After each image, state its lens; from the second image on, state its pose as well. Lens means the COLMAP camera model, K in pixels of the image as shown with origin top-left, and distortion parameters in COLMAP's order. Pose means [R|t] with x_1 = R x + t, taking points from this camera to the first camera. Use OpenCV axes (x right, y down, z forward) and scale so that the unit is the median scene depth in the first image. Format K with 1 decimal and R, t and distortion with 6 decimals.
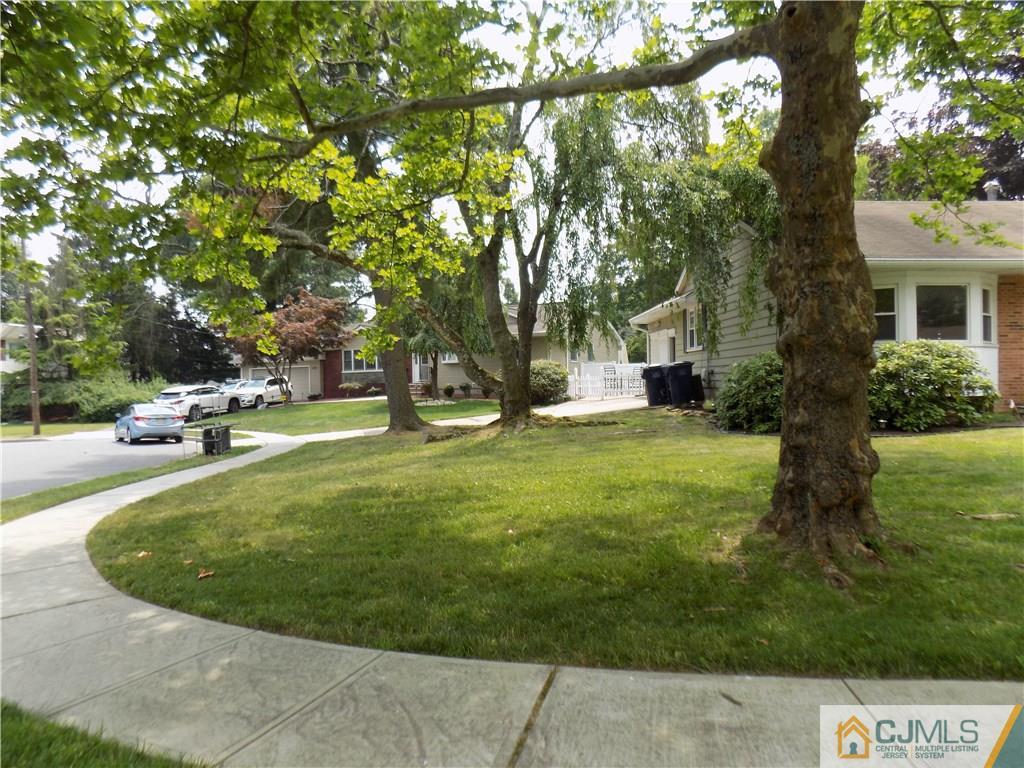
lens RADIAL K [[685.6, 0, 512.0], [0, 685.6, 384.0], [0, 0, 1]] dist [-0.021579, -0.000653]
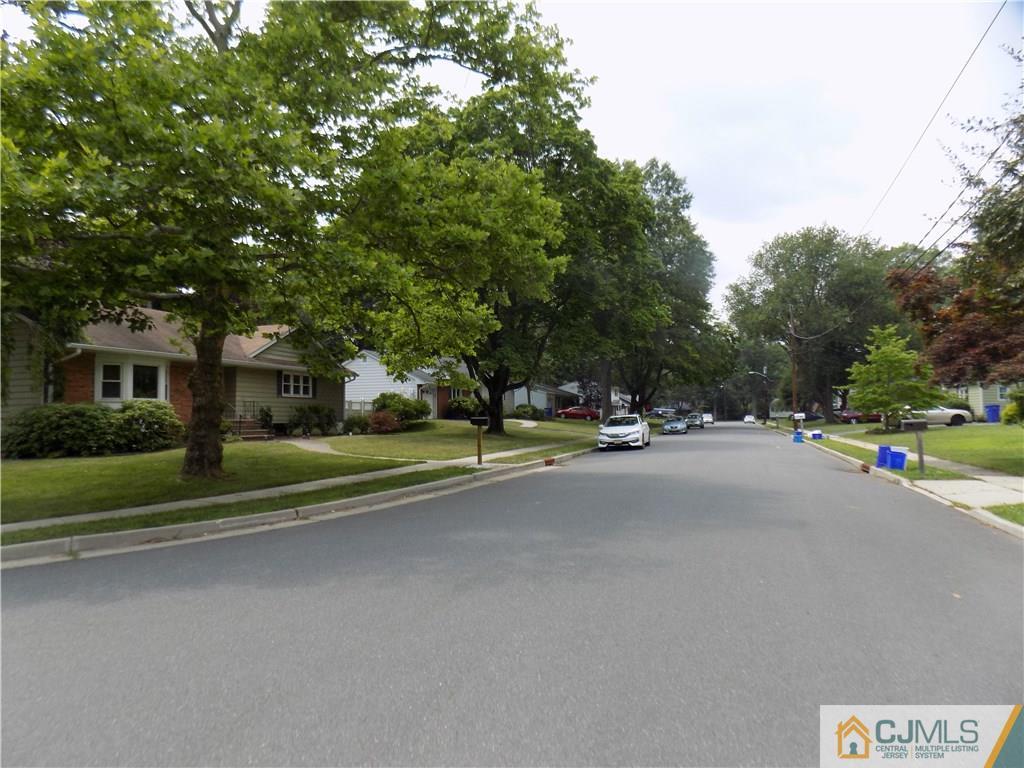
lens RADIAL K [[685.6, 0, 512.0], [0, 685.6, 384.0], [0, 0, 1]] dist [-0.021579, -0.000653]
pose [[0.336649, 0.044285, 0.940588, -0.710354], [0.018995, 0.998371, -0.053804, 0.007848], [-0.941439, 0.035979, 0.335259, -0.453876]]
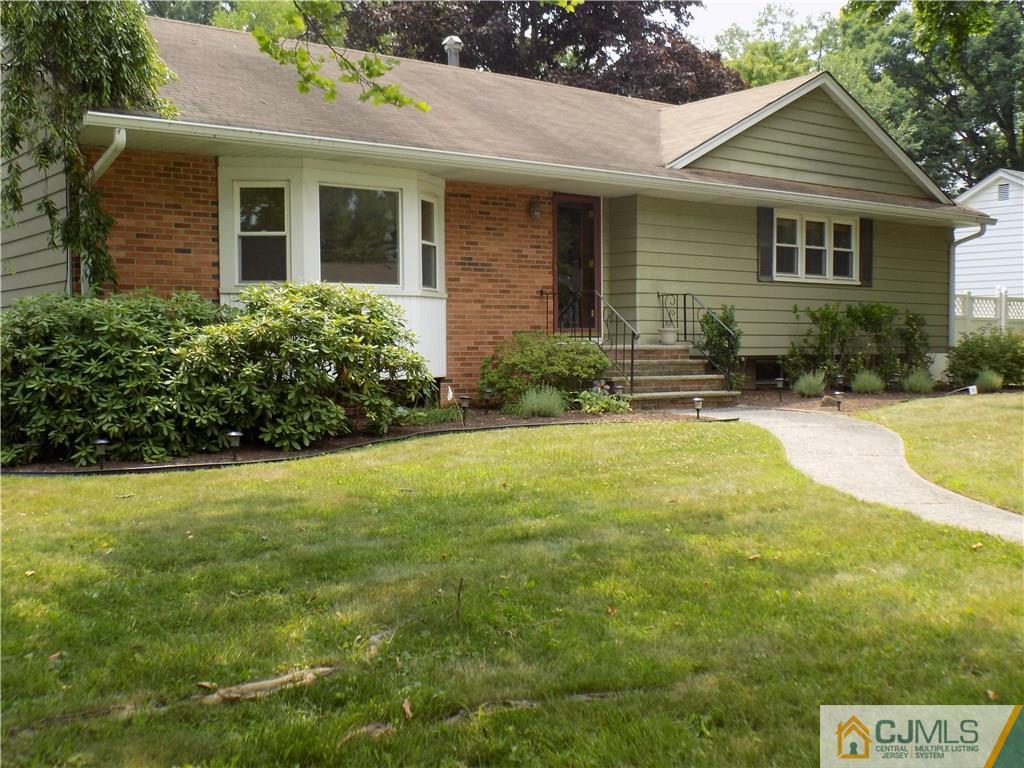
lens RADIAL K [[1092.3, 0, 512.0], [0, 1092.3, 384.0], [0, 0, 1]] dist [0.003642, -0.004868]
pose [[0.816749, -0.023059, 0.576532, 0.224123], [0.006690, 0.999512, 0.030499, -0.007711], [-0.576954, -0.021053, 0.816505, 0.182534]]
